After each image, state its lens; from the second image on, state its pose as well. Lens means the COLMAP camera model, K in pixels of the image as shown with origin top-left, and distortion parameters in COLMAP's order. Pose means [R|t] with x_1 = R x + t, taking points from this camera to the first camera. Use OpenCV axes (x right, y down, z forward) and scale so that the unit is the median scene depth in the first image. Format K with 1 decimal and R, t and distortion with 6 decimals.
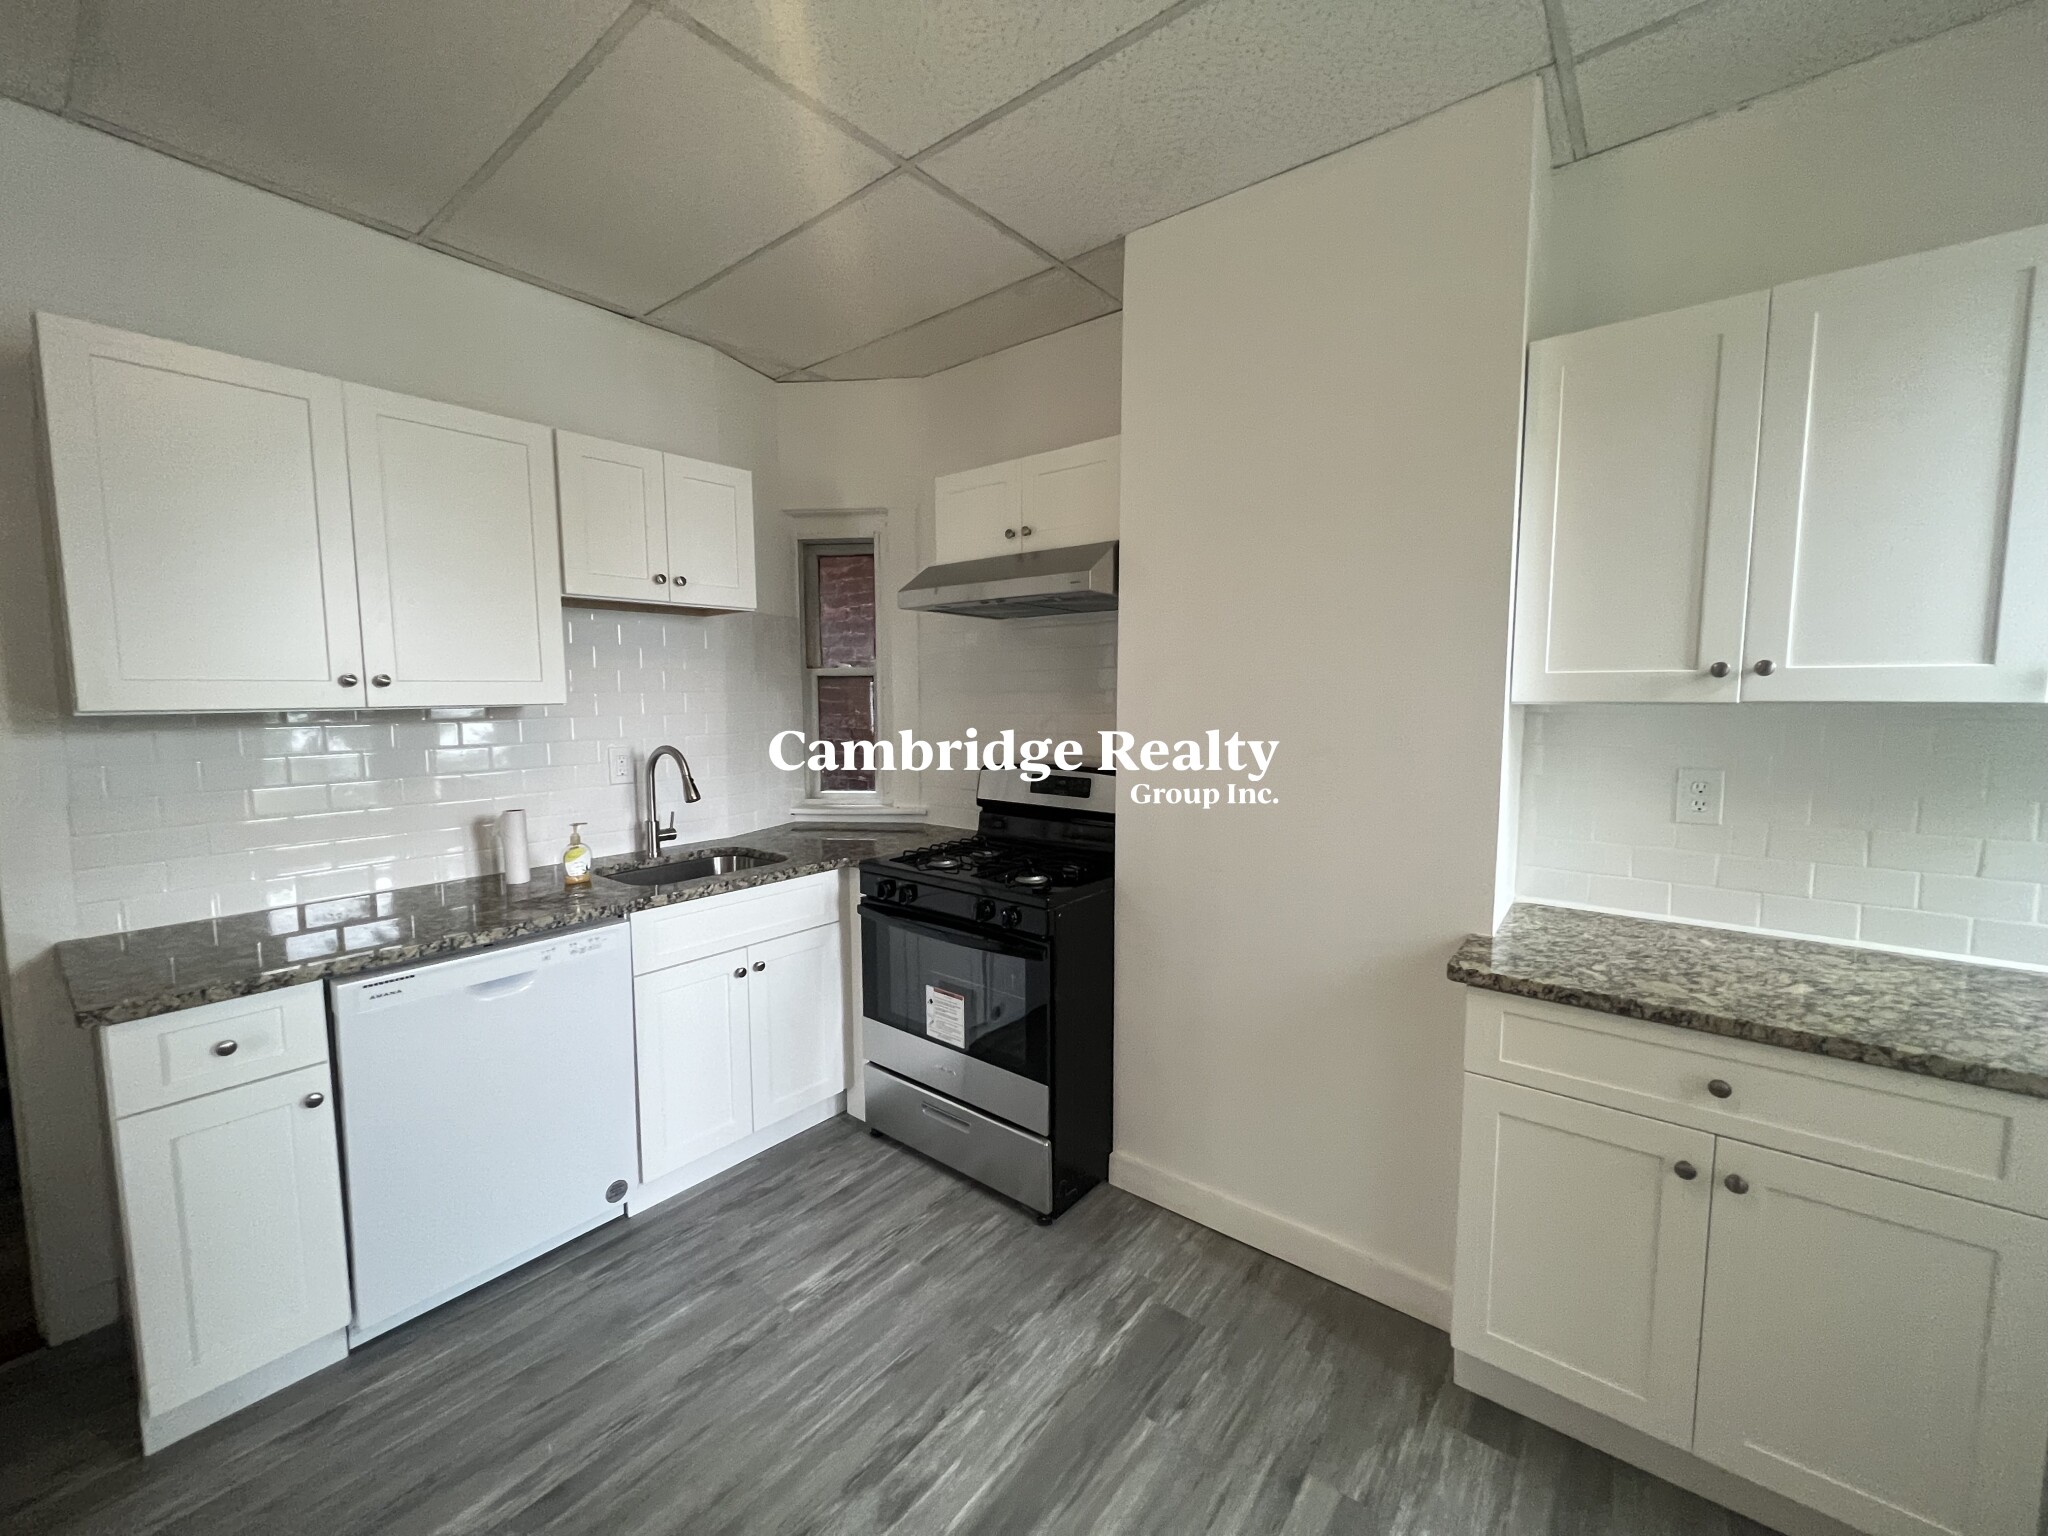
lens RADIAL K [[823.3, 0, 1021.8], [0, 823.3, 764.2], [0, 0, 1]] dist [-0.002814, 0.000931]
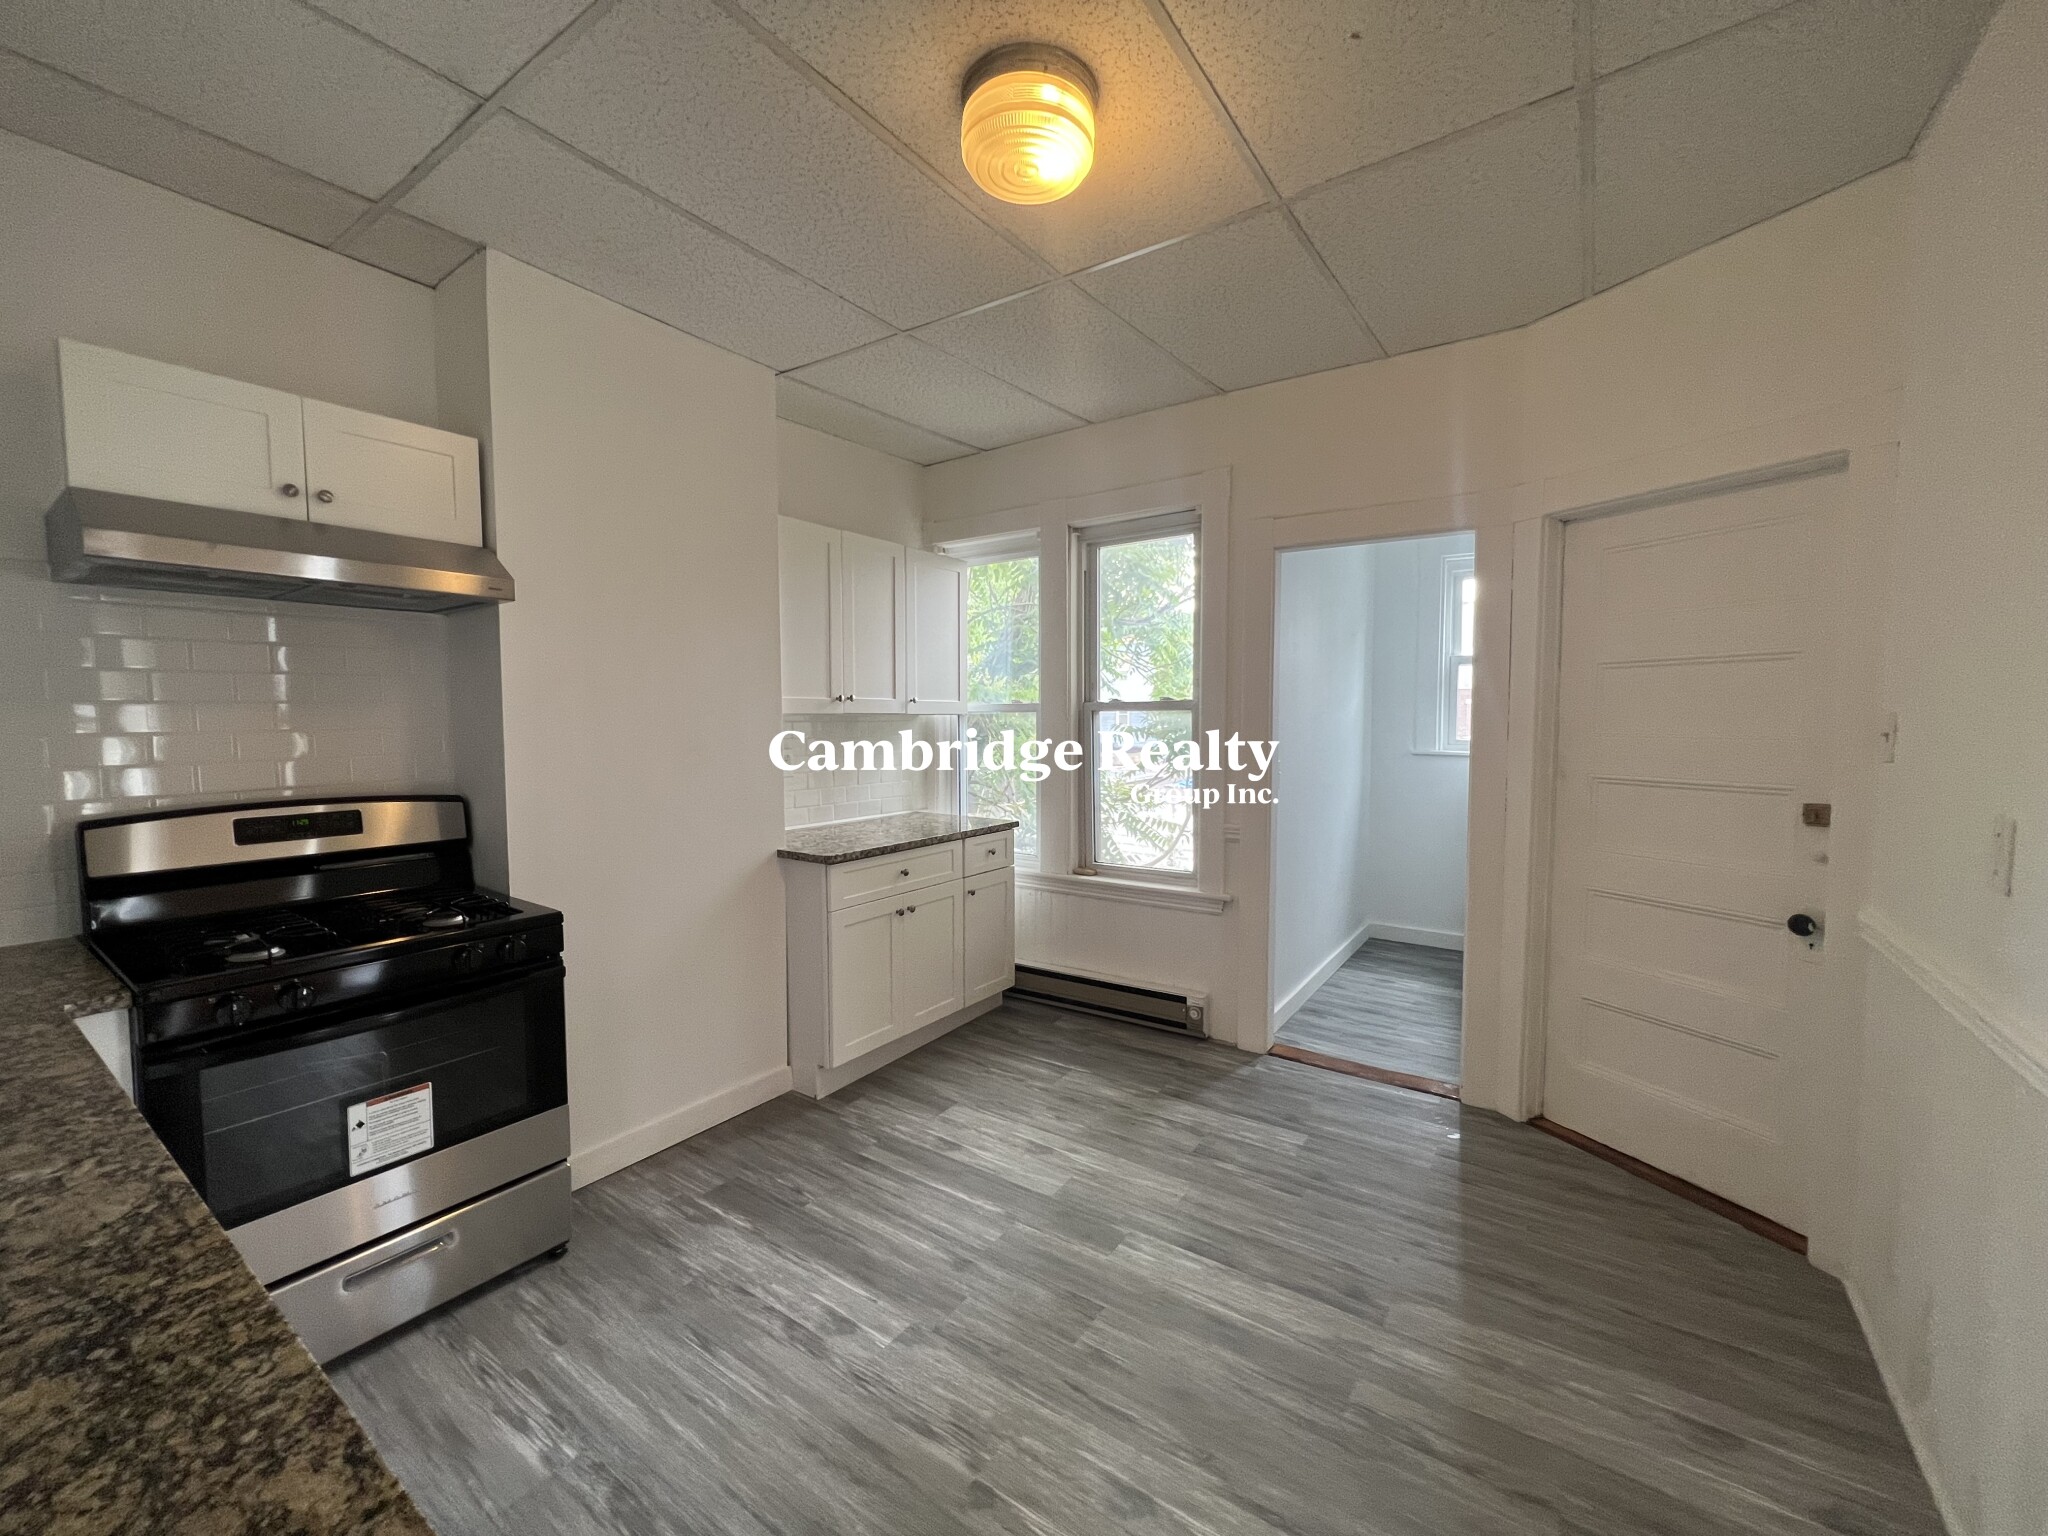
lens RADIAL K [[823.3, 0, 1017.8], [0, 823.3, 765.9], [0, 0, 1]] dist [-0.002814, 0.000931]
pose [[-0.067243, -0.059799, 0.995943, -0.951051], [0.087557, 0.993998, 0.065594, -0.027653], [-0.993887, 0.091613, -0.061604, 0.484522]]
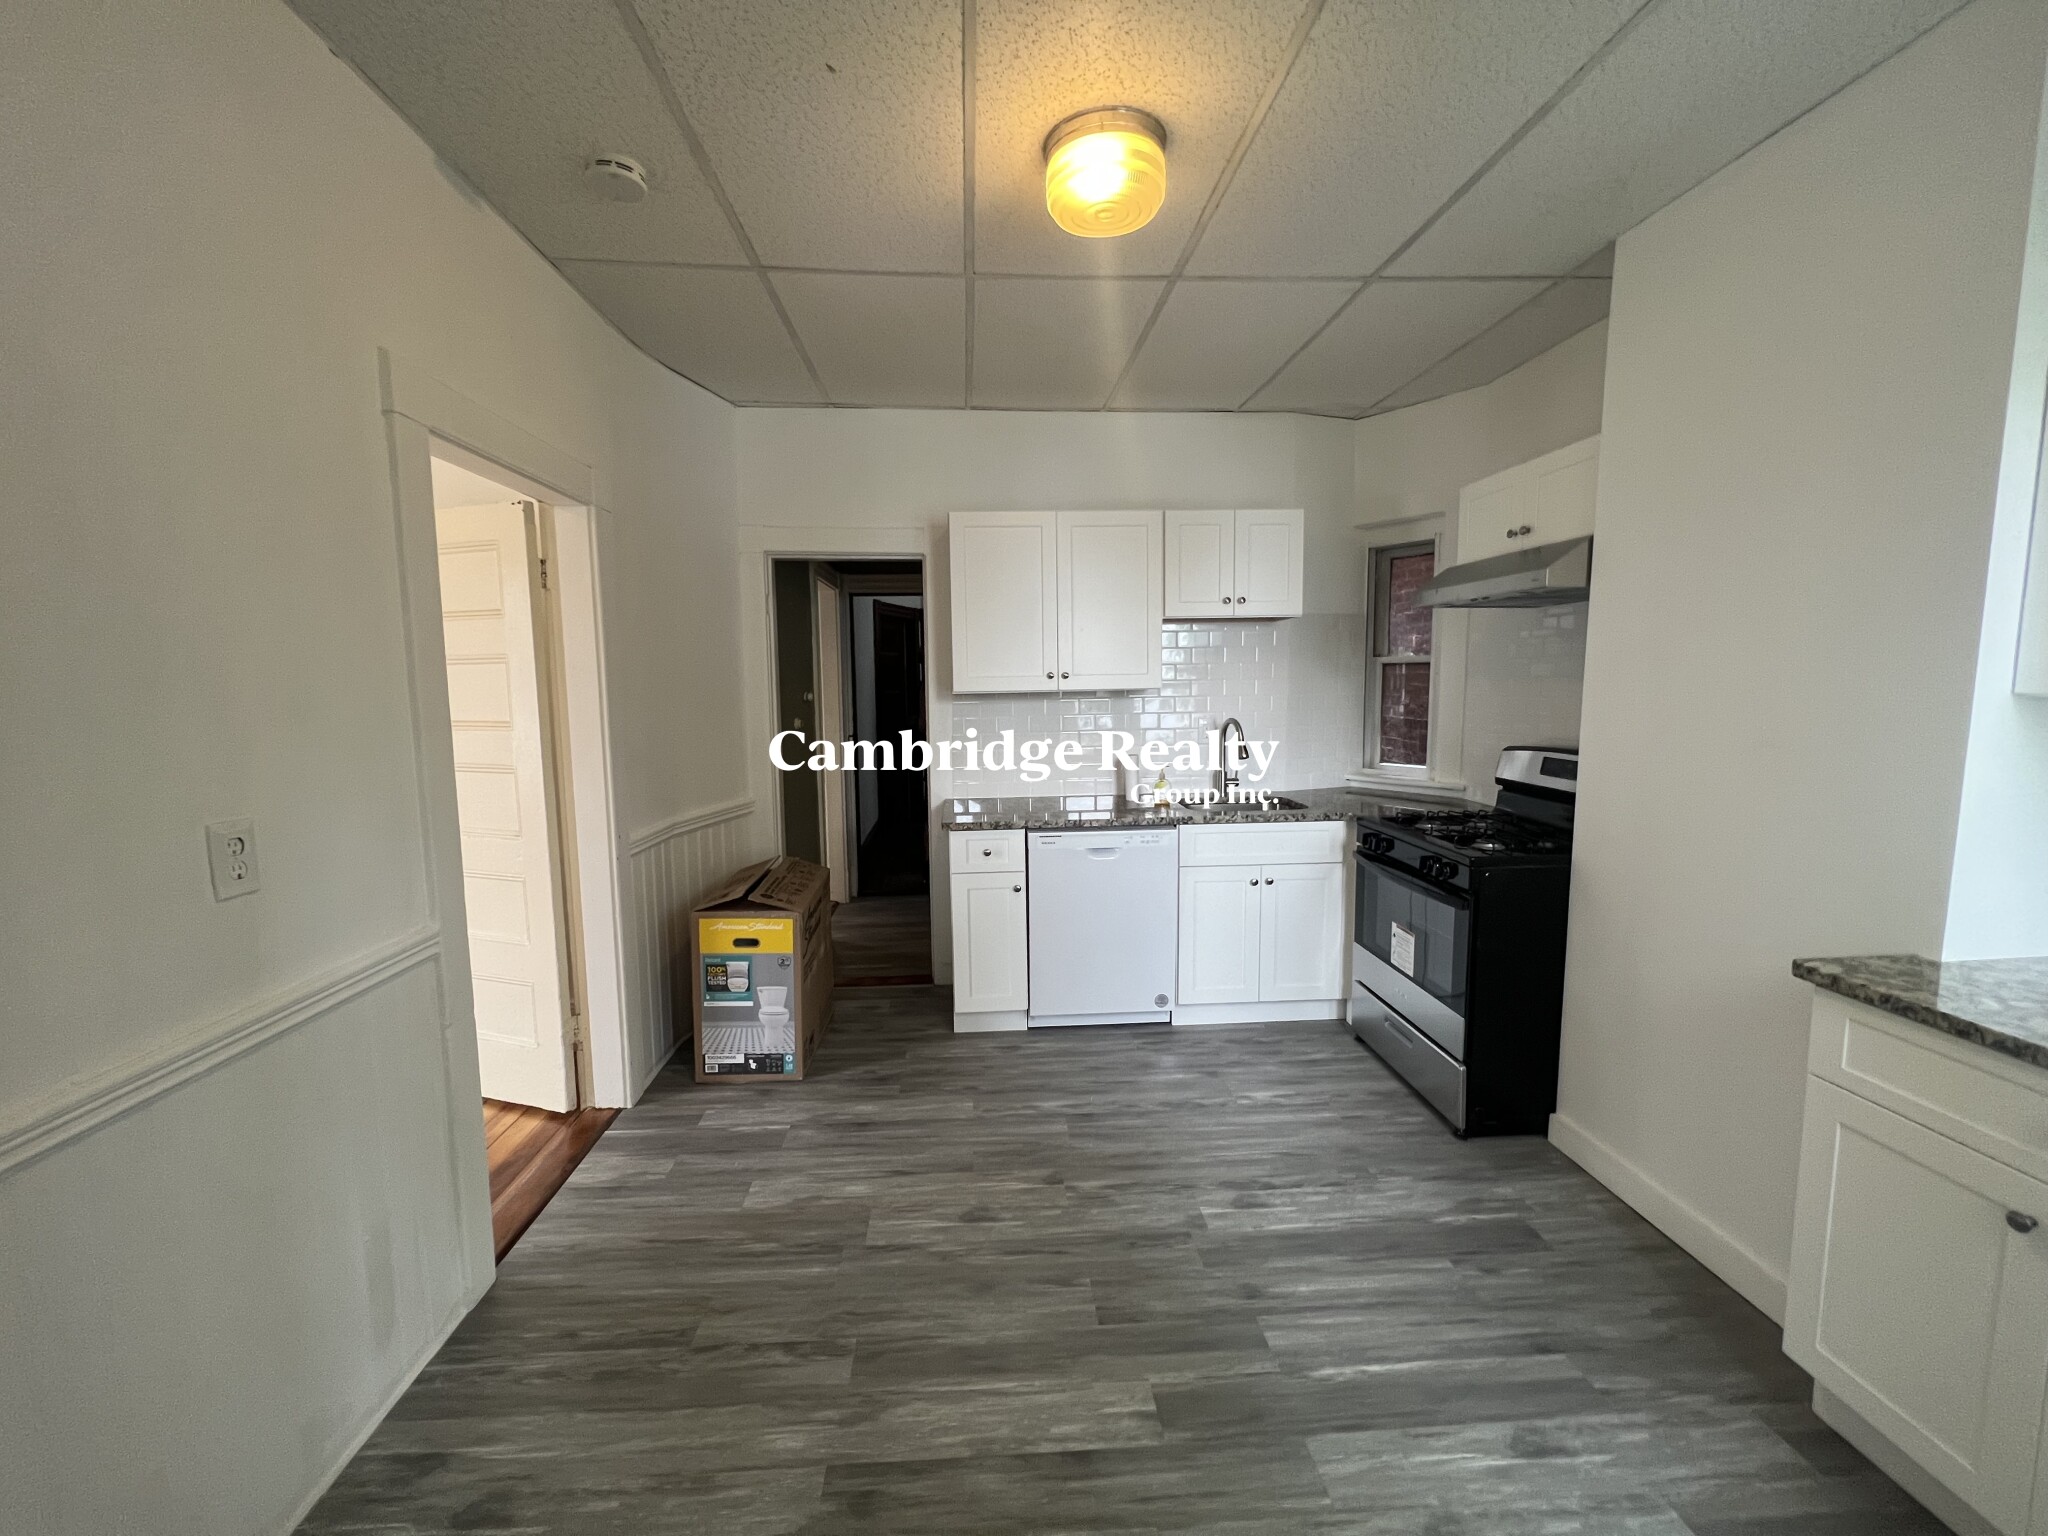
lens RADIAL K [[823.3, 0, 1015.8], [0, 823.3, 765.4], [0, 0, 1]] dist [-0.002814, 0.000931]
pose [[0.670090, 0.073885, -0.738593, 0.436916], [-0.054445, 0.997246, 0.050364, 0.008904], [0.740280, 0.006464, 0.672267, -0.256399]]
